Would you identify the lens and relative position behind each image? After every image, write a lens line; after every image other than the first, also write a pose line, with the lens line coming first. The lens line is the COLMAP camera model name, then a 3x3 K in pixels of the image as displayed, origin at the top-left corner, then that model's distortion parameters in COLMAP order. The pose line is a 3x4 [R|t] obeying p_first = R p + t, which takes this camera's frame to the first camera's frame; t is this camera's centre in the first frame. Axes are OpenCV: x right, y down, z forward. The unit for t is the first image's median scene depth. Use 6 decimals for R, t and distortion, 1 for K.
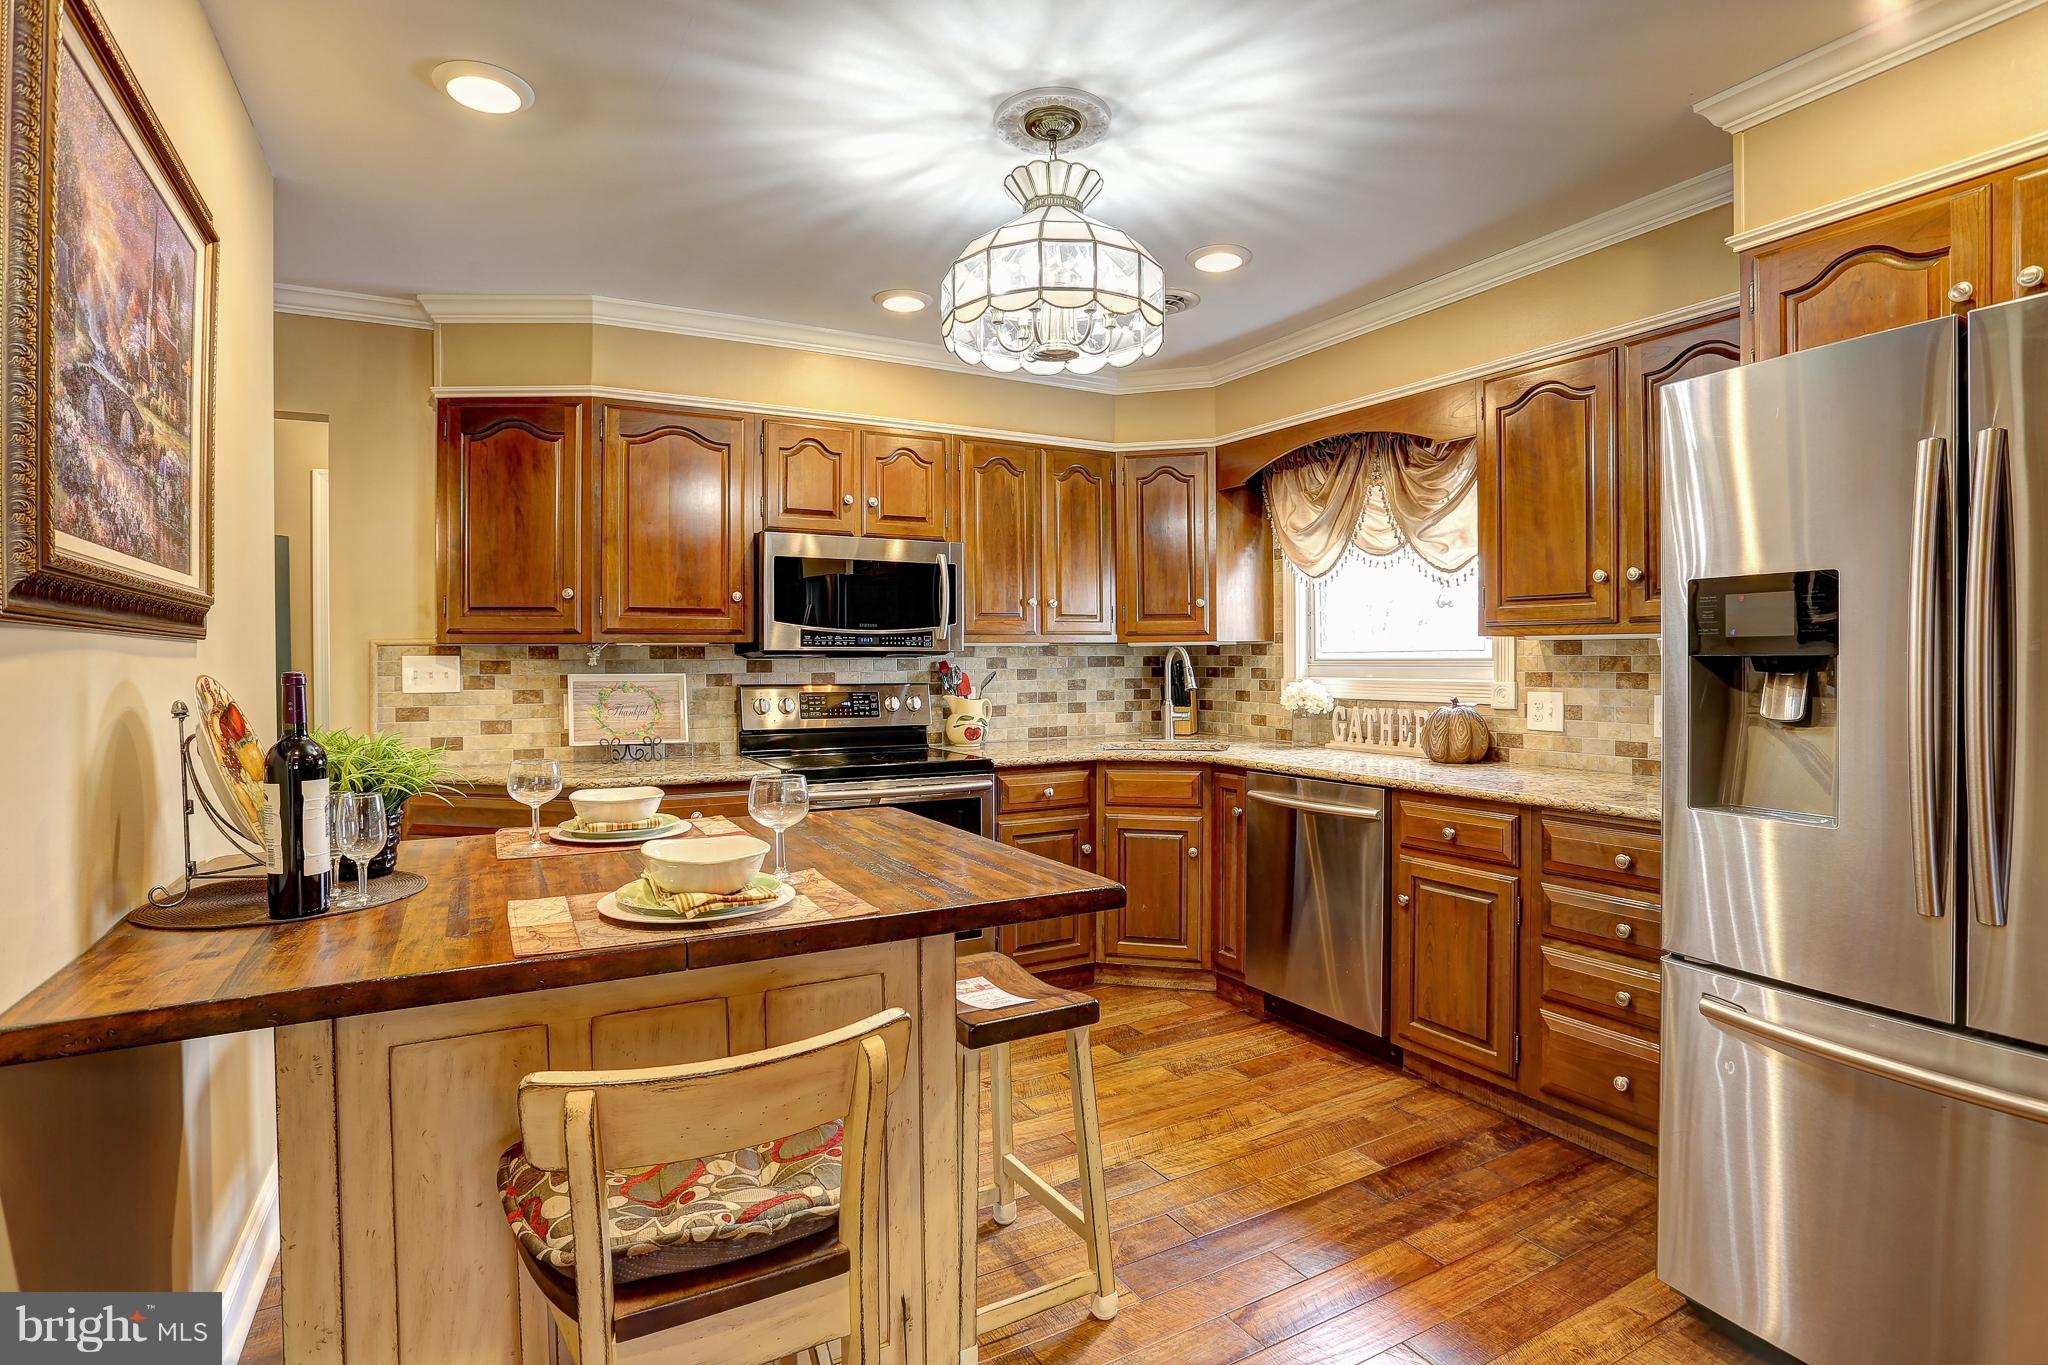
lens RADIAL K [[1005.1, 0, 1017.4], [0, 1005.1, 672.0], [0, 0, 1]] dist [-0.079348, 0.034856]
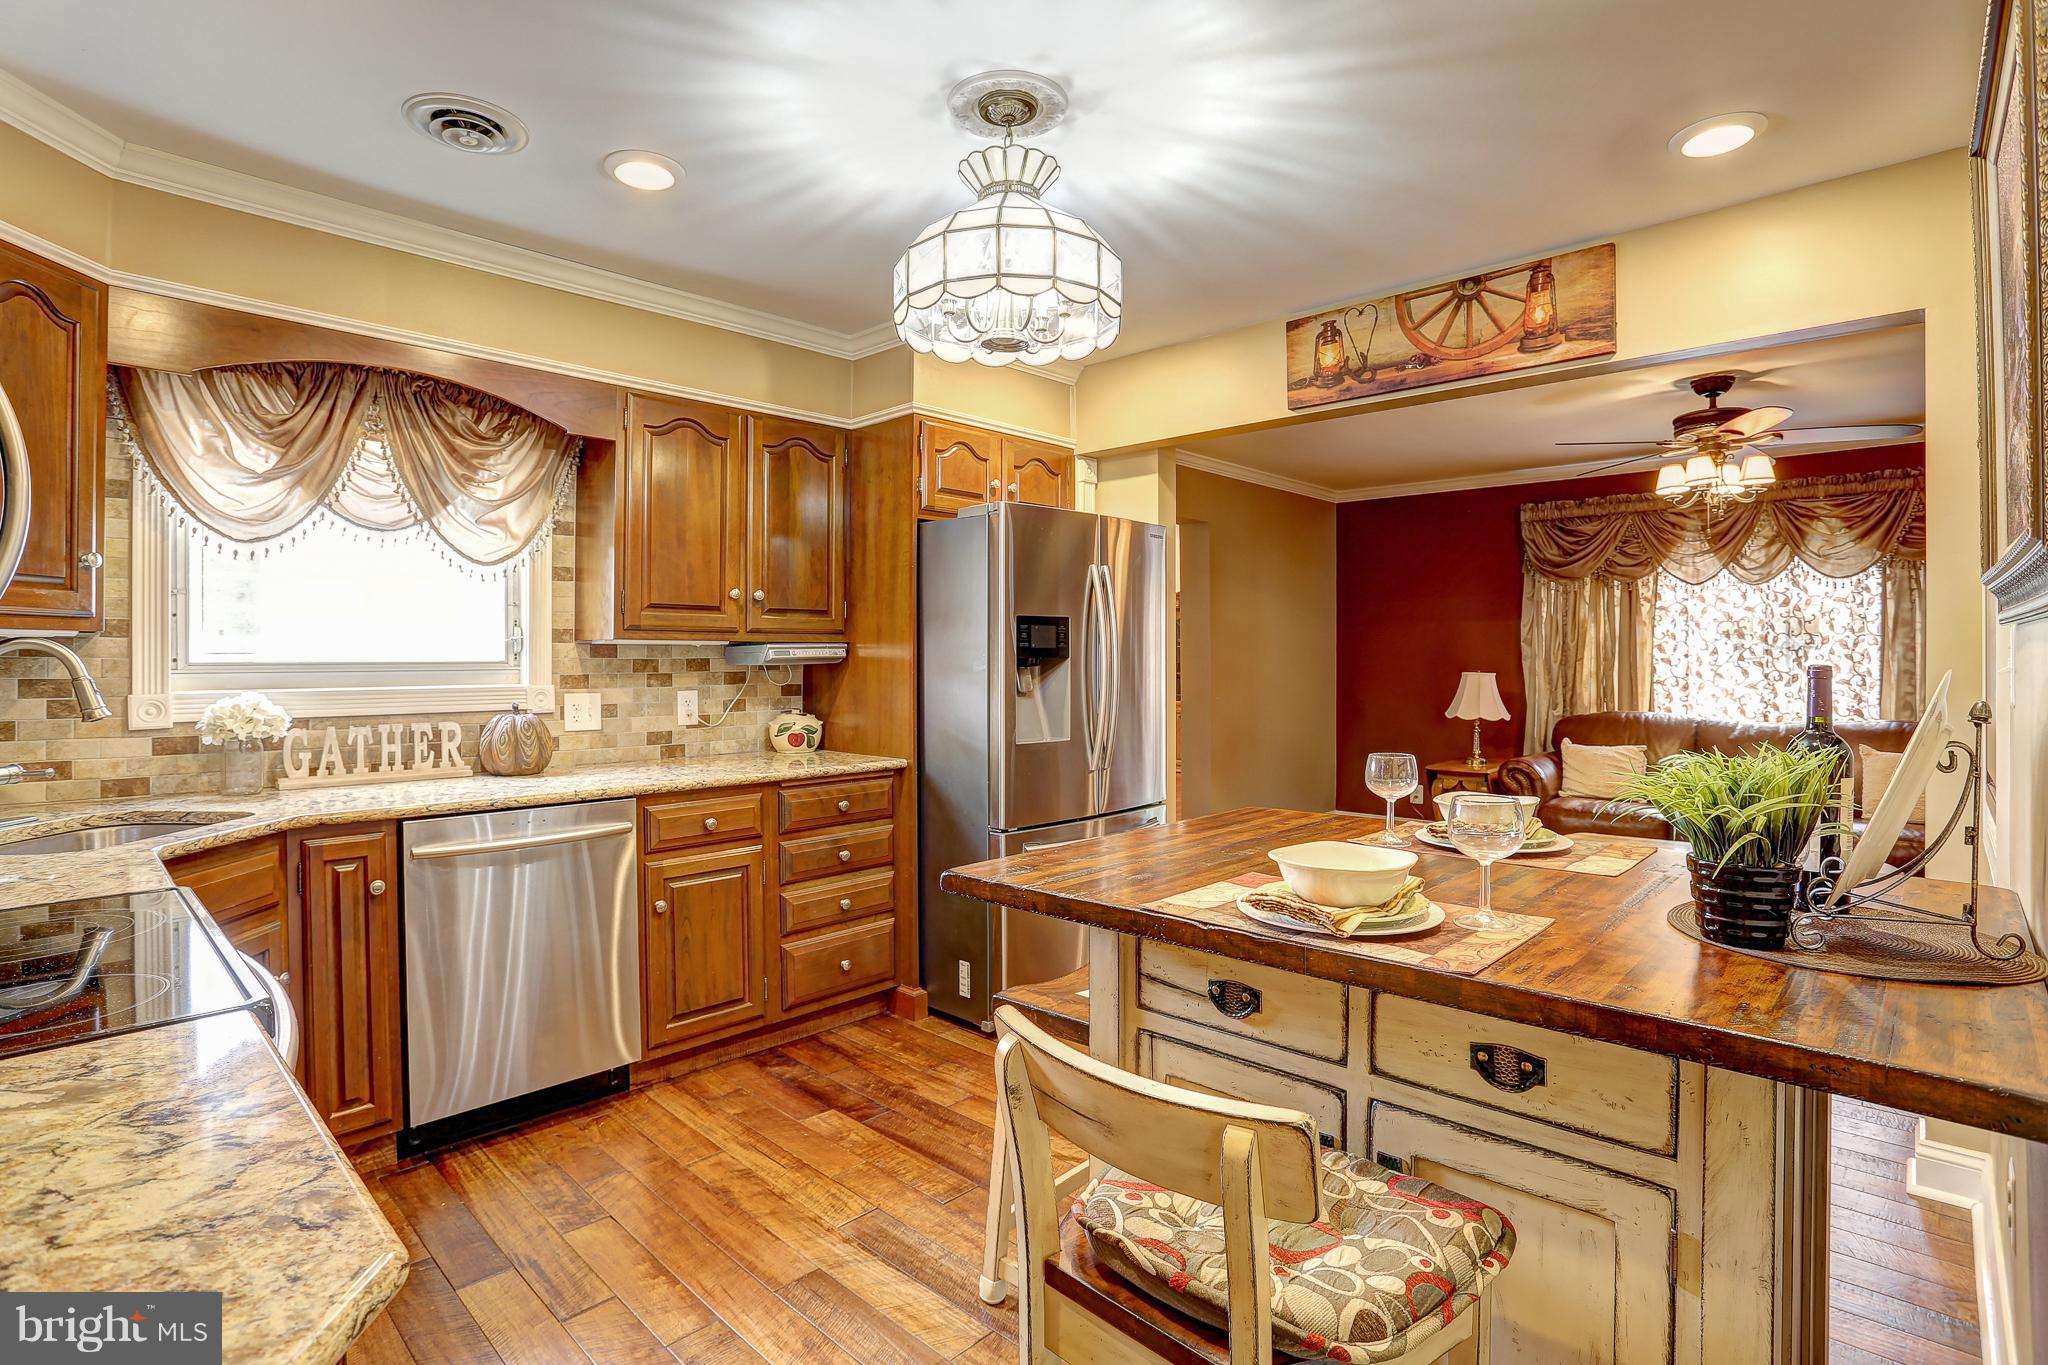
lens RADIAL K [[1012.7, 0, 1015.1], [0, 1012.7, 659.6], [0, 0, 1]] dist [-0.075532, 0.032949]
pose [[-0.297199, 0.005793, 0.954798, -0.567586], [0.017548, 0.999846, -0.000604, -0.006338], [-0.954654, 0.016575, -0.297255, 0.815320]]
